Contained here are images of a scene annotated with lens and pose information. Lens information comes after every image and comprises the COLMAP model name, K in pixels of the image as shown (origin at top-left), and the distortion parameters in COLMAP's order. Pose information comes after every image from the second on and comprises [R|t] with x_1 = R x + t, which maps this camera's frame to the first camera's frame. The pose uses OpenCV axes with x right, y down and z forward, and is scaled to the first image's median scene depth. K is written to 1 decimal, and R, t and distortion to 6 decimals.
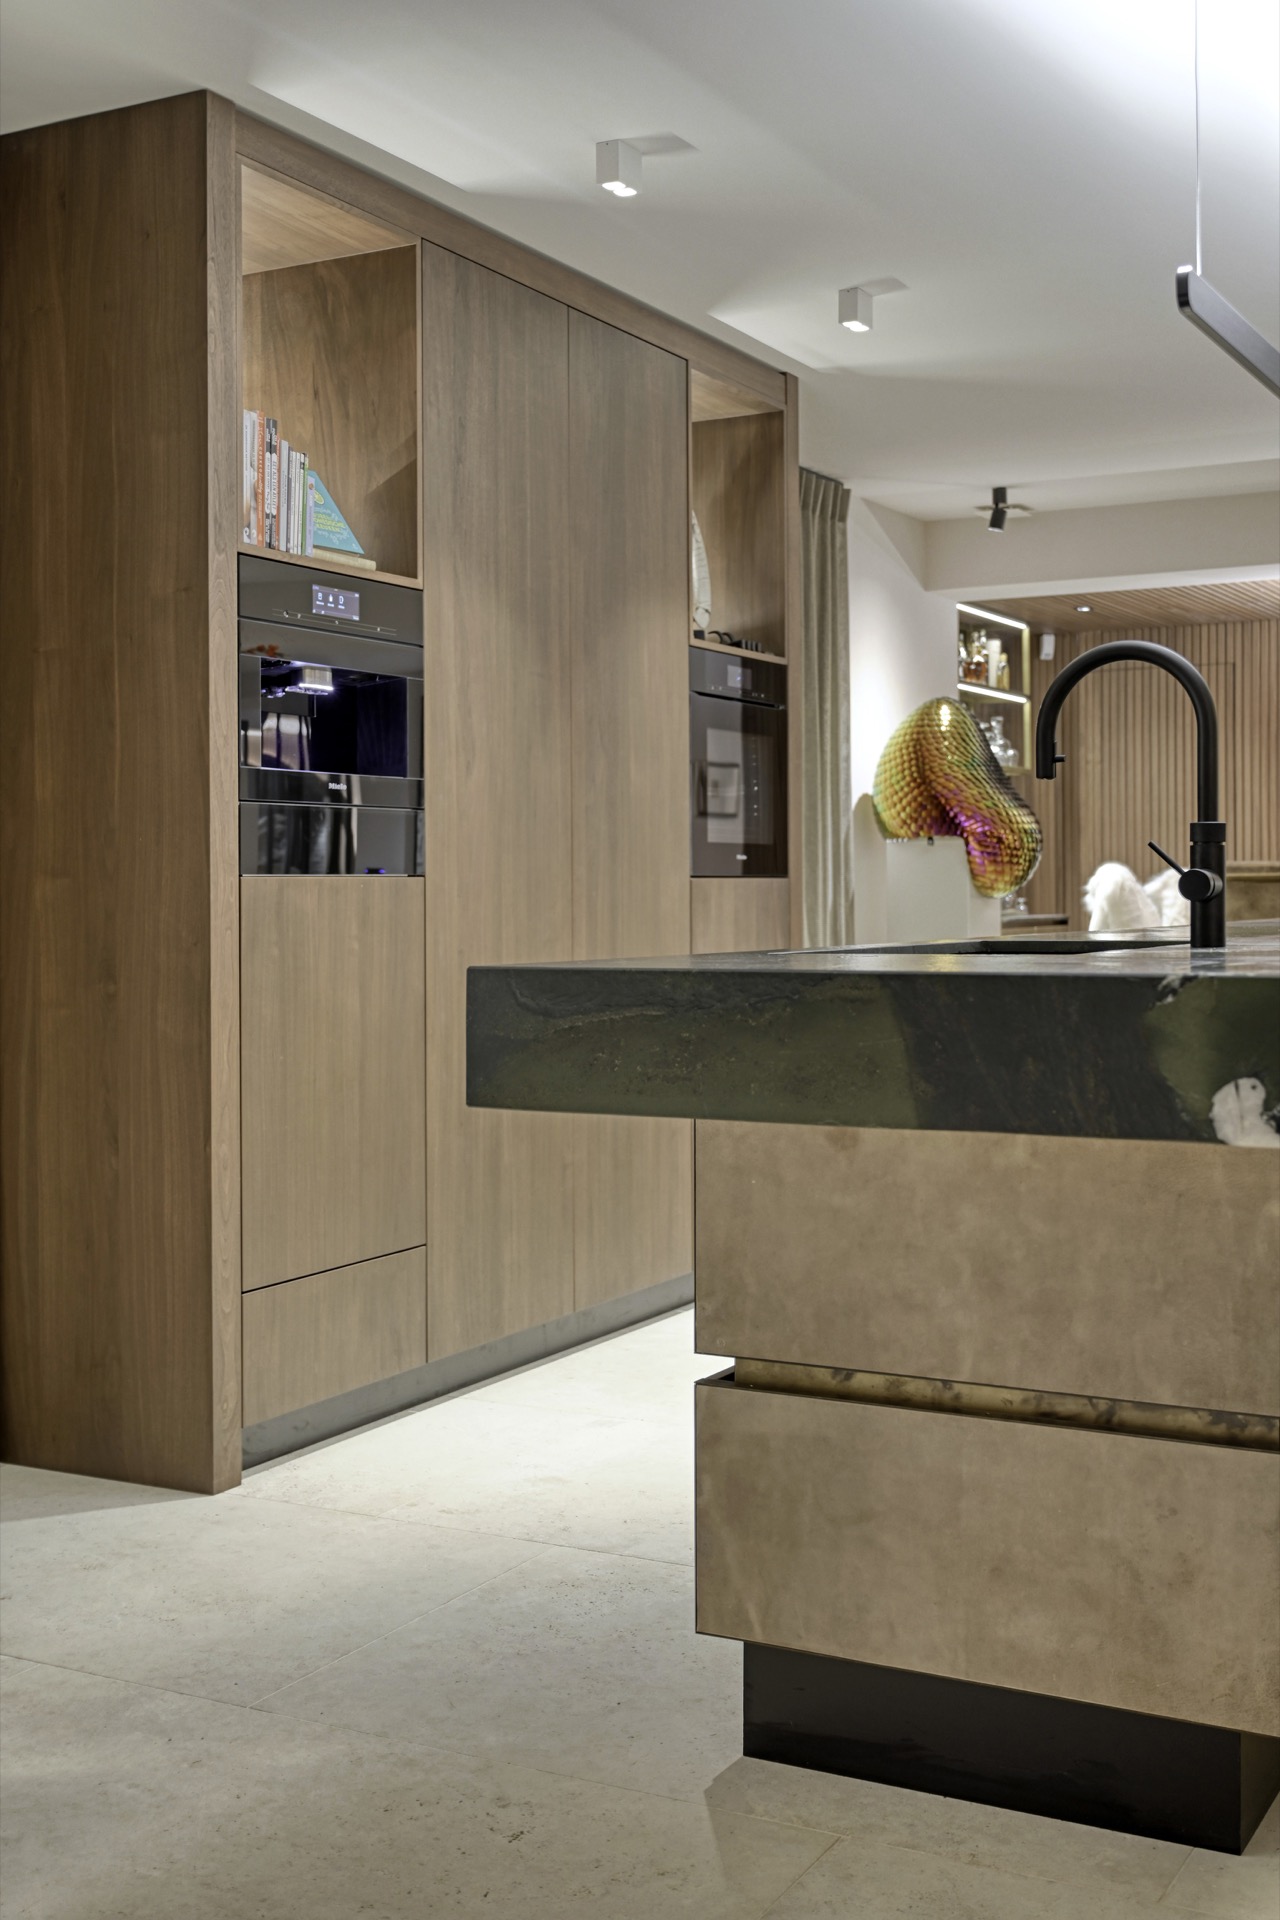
lens RADIAL K [[2161.9, 0, 640.0], [0, 2161.9, 960.0], [0, 0, 1]] dist [-0.104138, 0.000867]
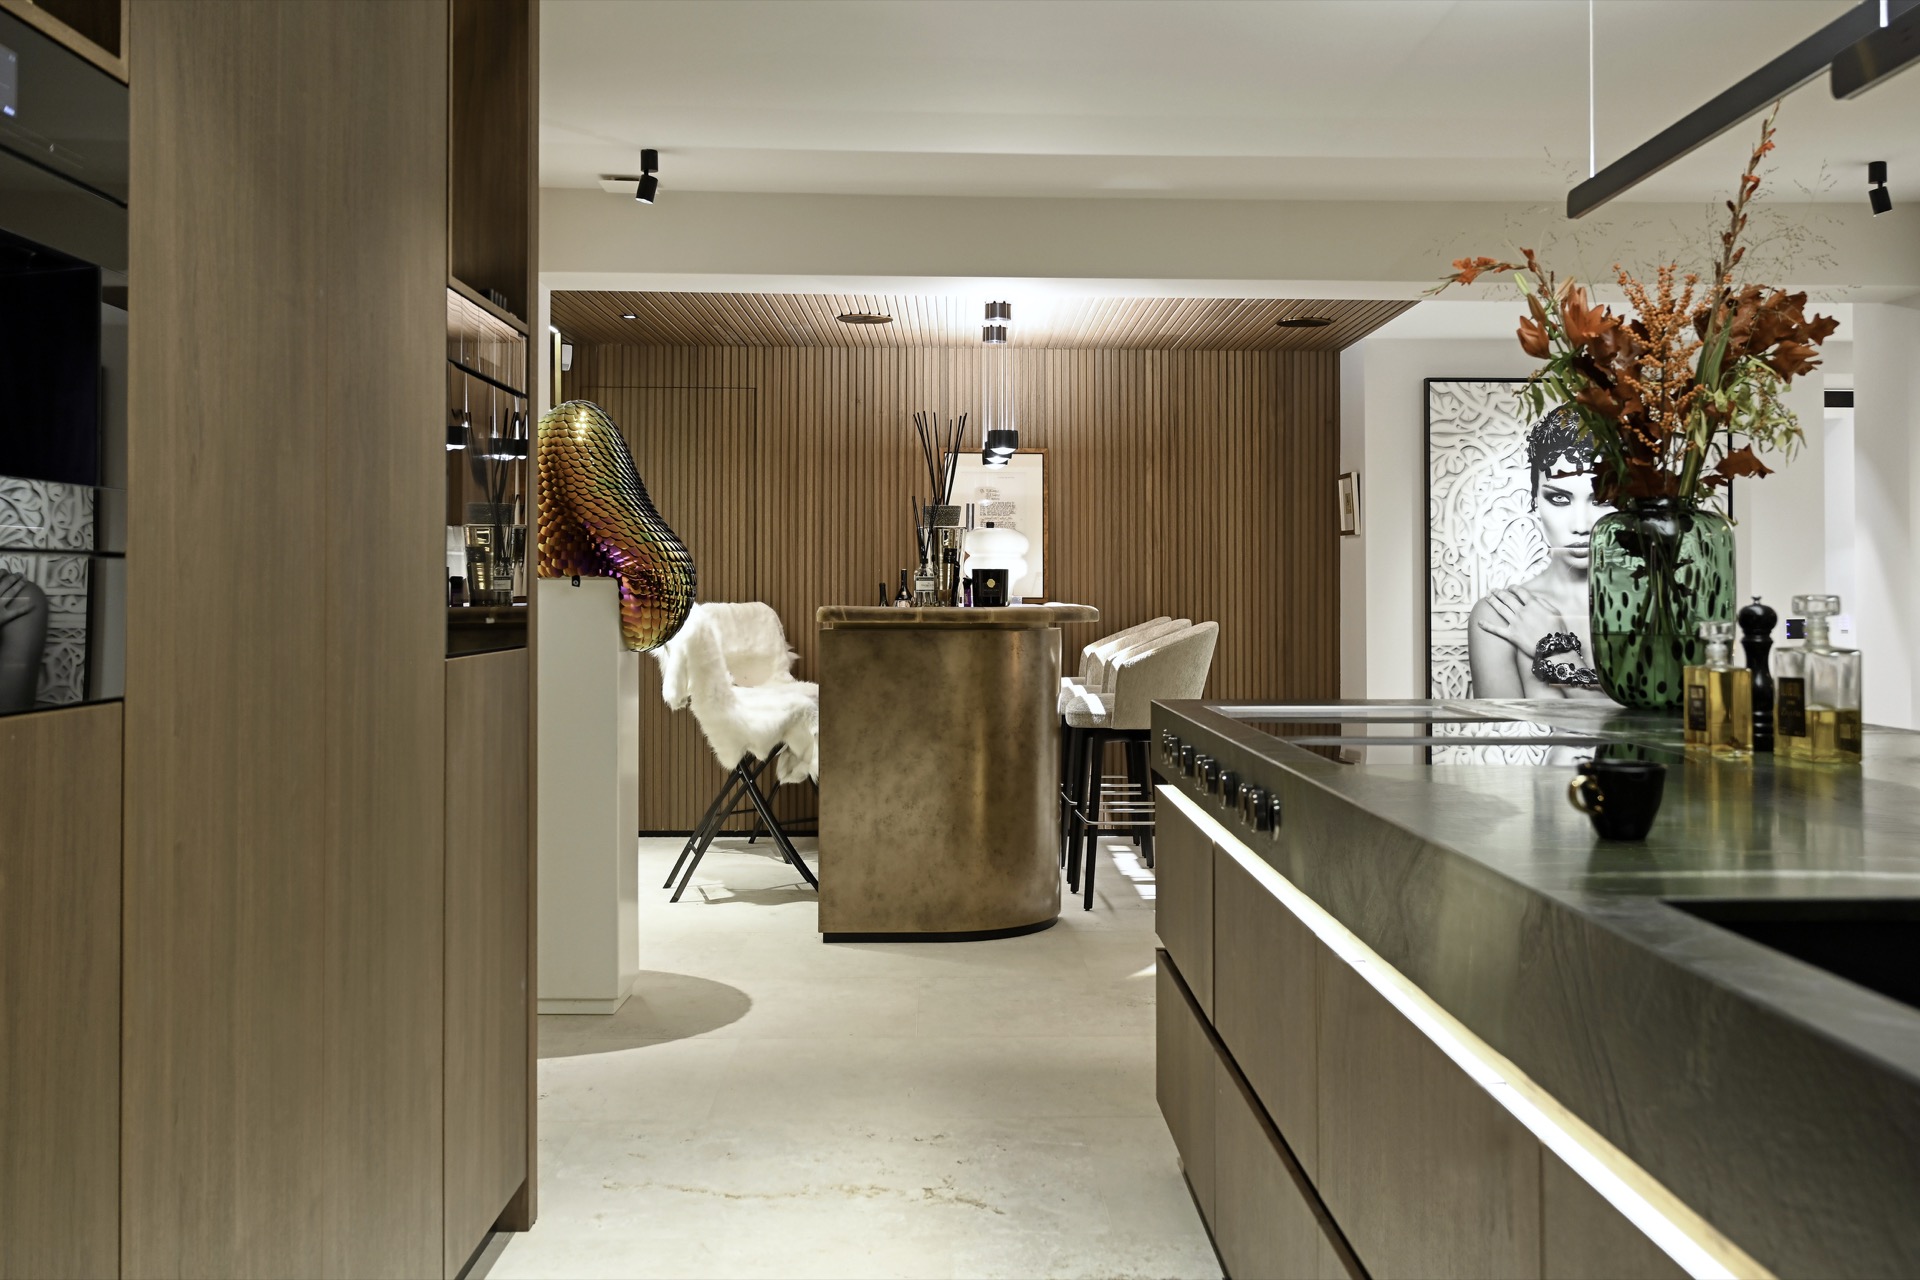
lens RADIAL K [[1890.3, 0, 965.7], [0, 1890.3, 607.2], [0, 0, 1]] dist [-0.021601, -0.005204]
pose [[0.872961, 0.019744, 0.487390, -0.079765], [-0.007995, 0.999625, -0.026175, -0.028256], [-0.487724, 0.018953, 0.872792, 0.320588]]
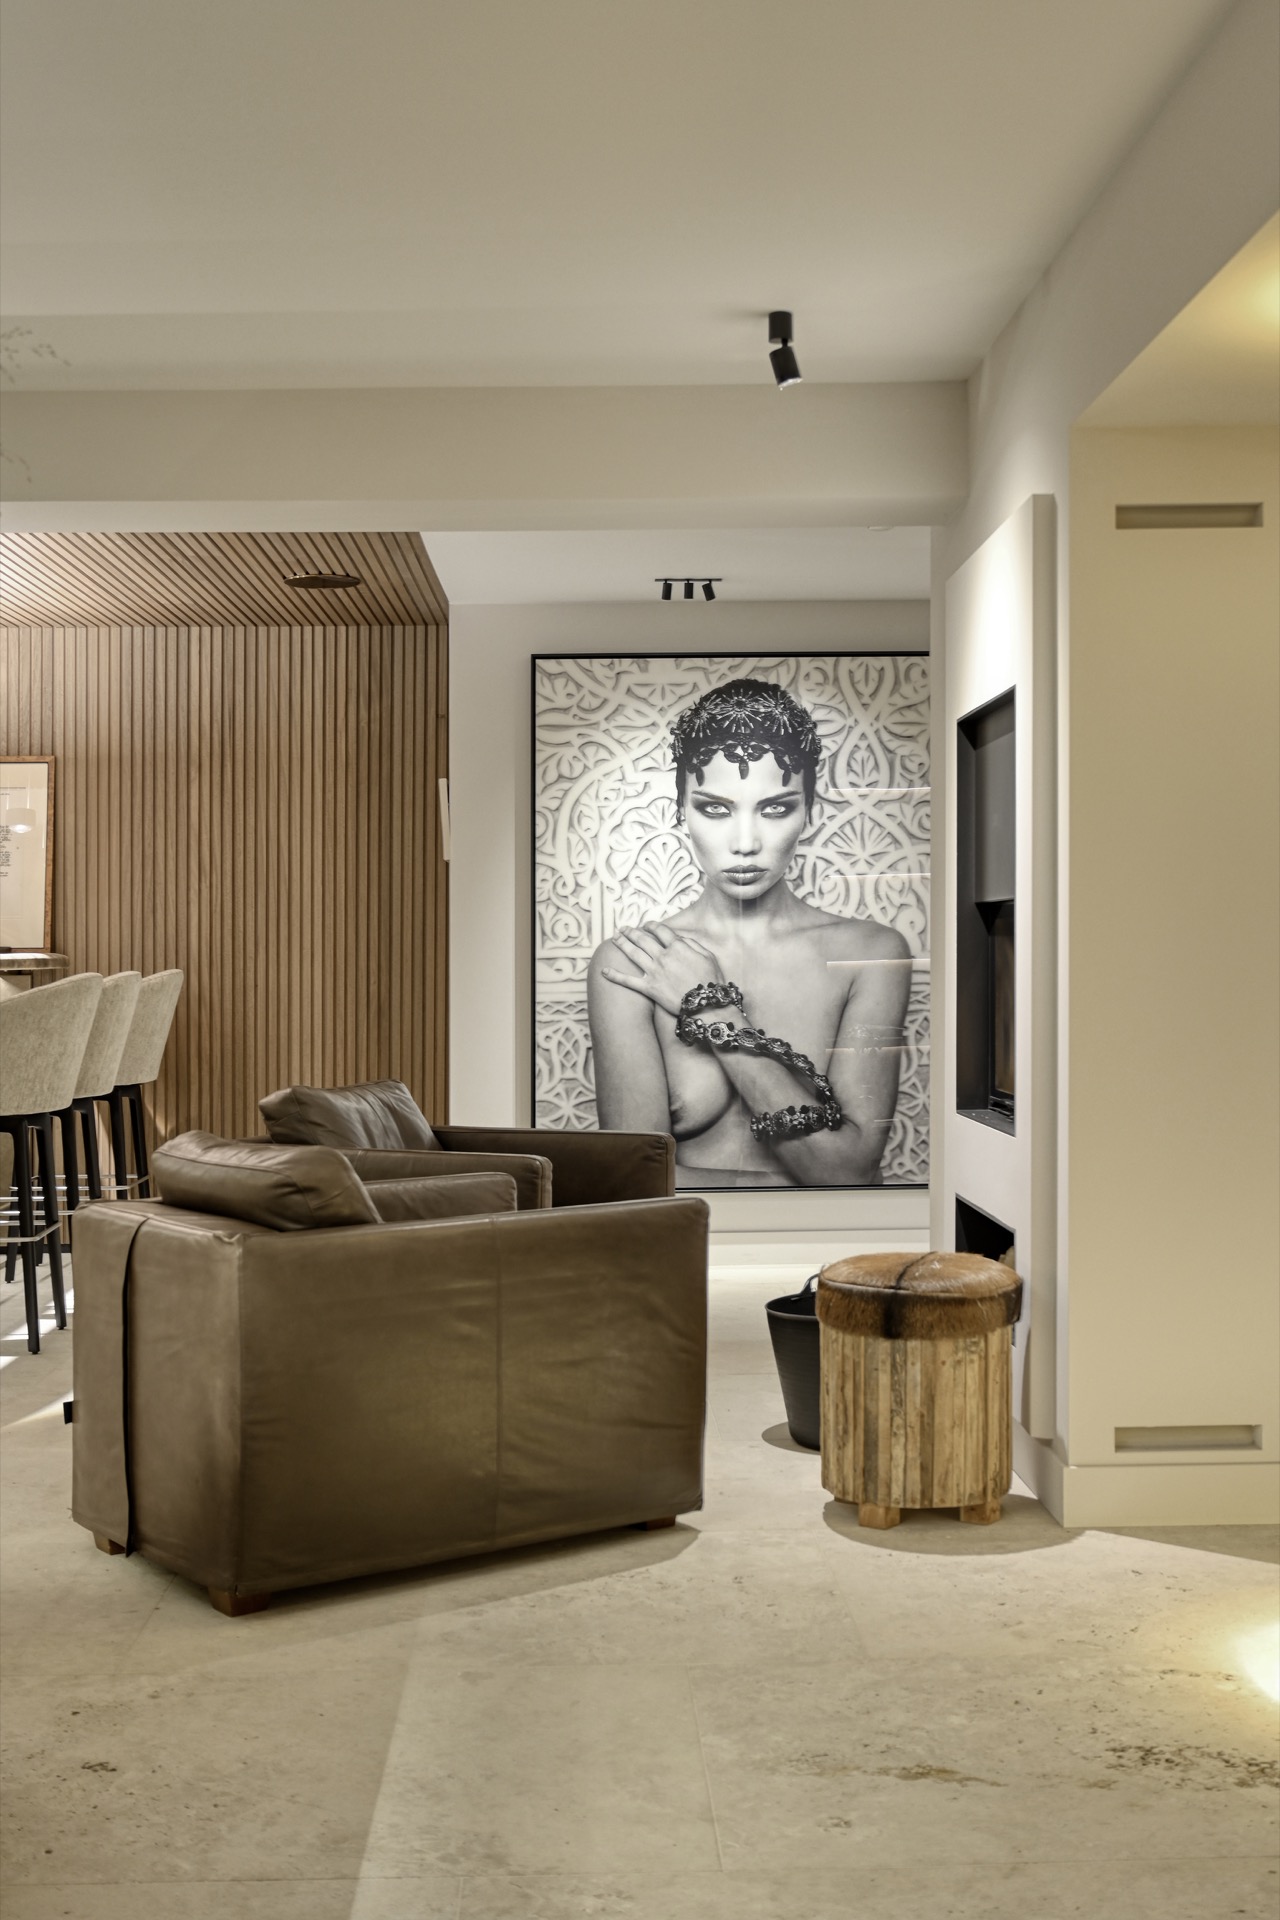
lens RADIAL K [[2177.5, 0, 635.3], [0, 2177.5, 997.1], [0, 0, 1]] dist [0.009016, -0.016903]
pose [[0.871011, -0.000802, 0.491263, 0.331232], [0.009466, 0.999840, -0.015151, -0.022891], [-0.491173, 0.017846, 0.870879, 0.265927]]
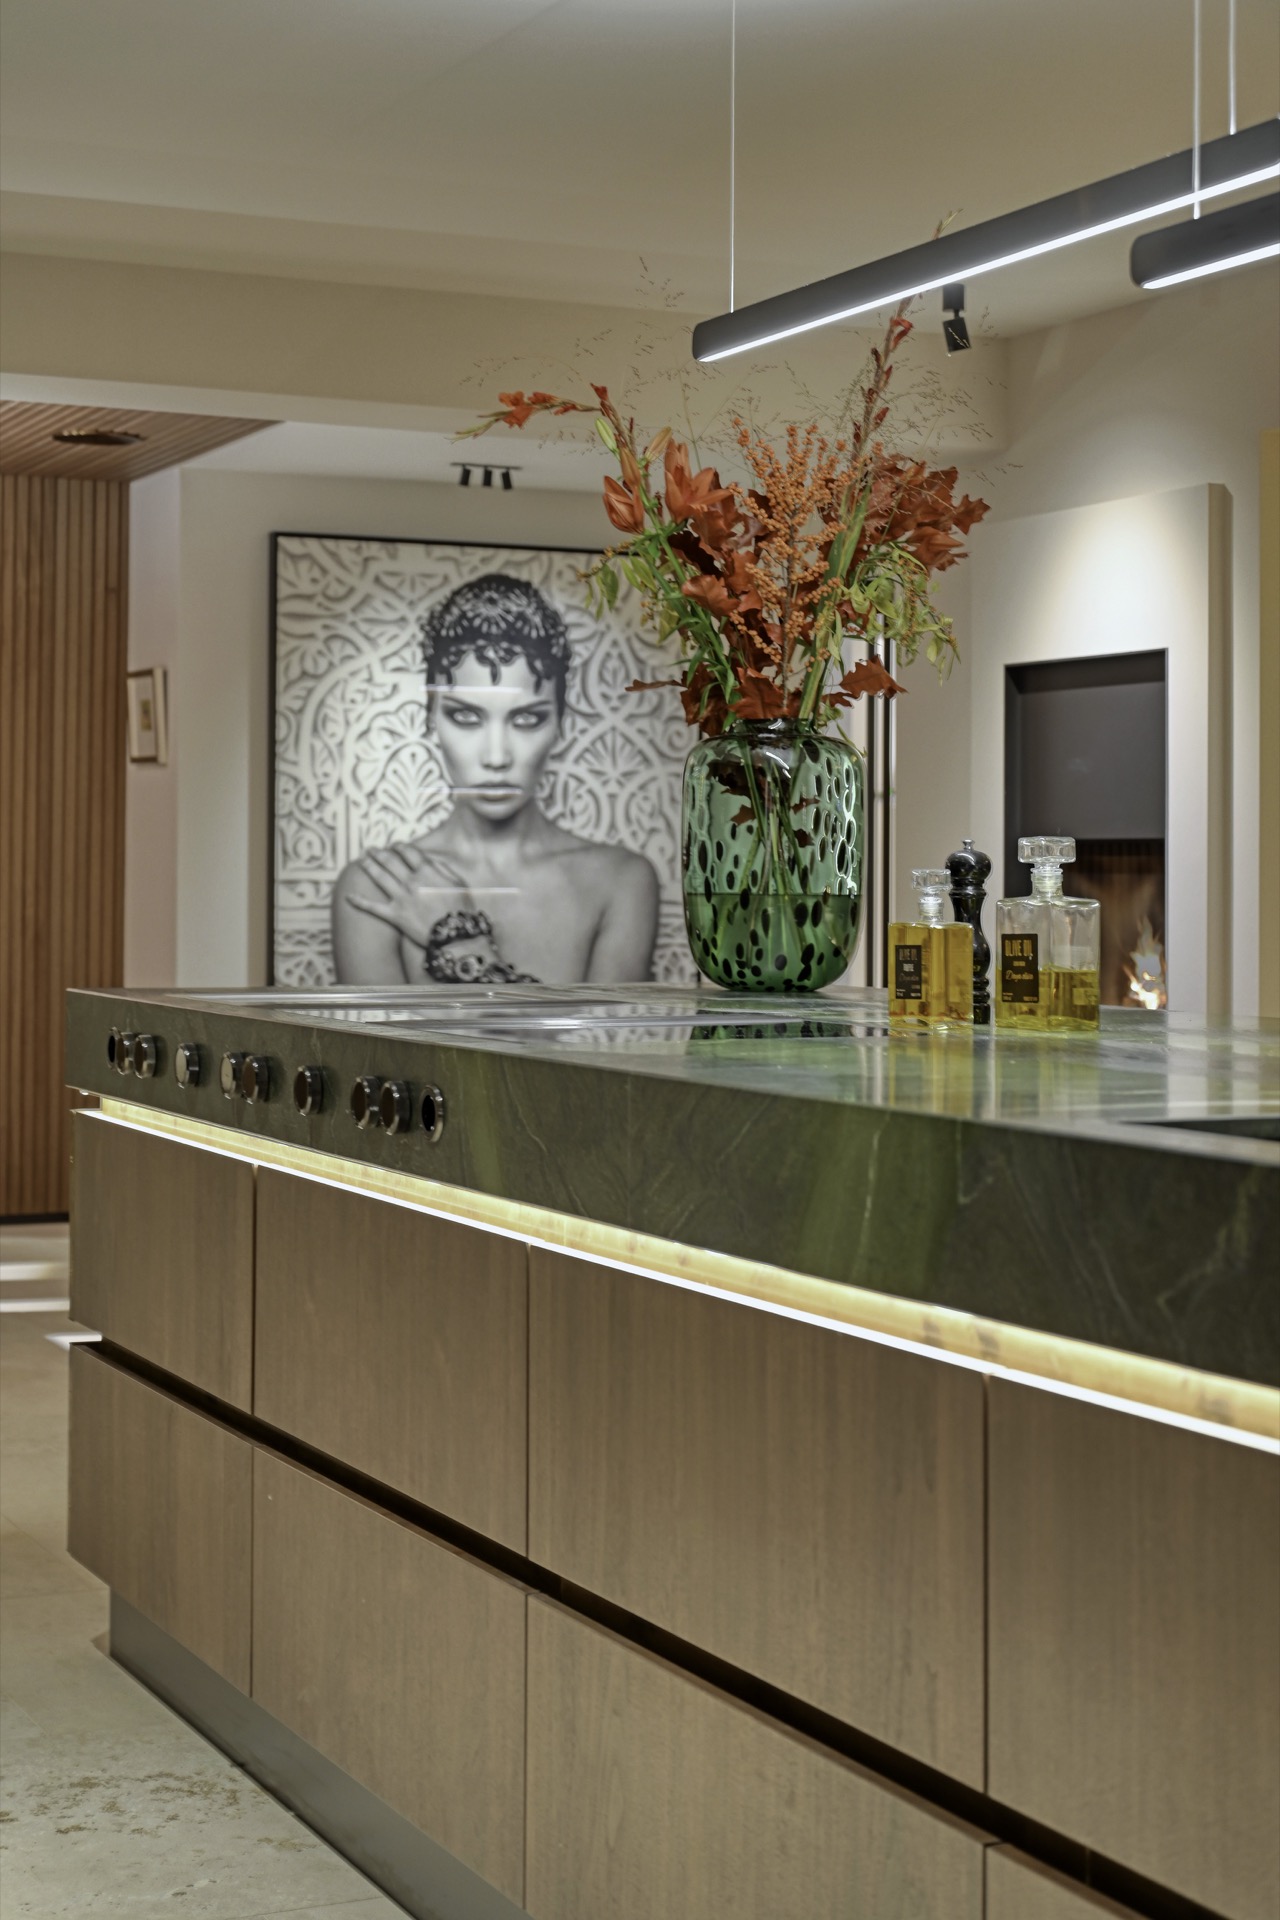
lens RADIAL K [[3077.5, 0, 640.0], [0, 3077.5, 960.0], [0, 0, 1]] dist [0.034505, -0.011127]
pose [[0.606911, 0.000569, 0.794770, -0.207079], [0.003055, 0.999991, -0.003049, -0.019777], [-0.794764, 0.004279, 0.606904, 0.300539]]
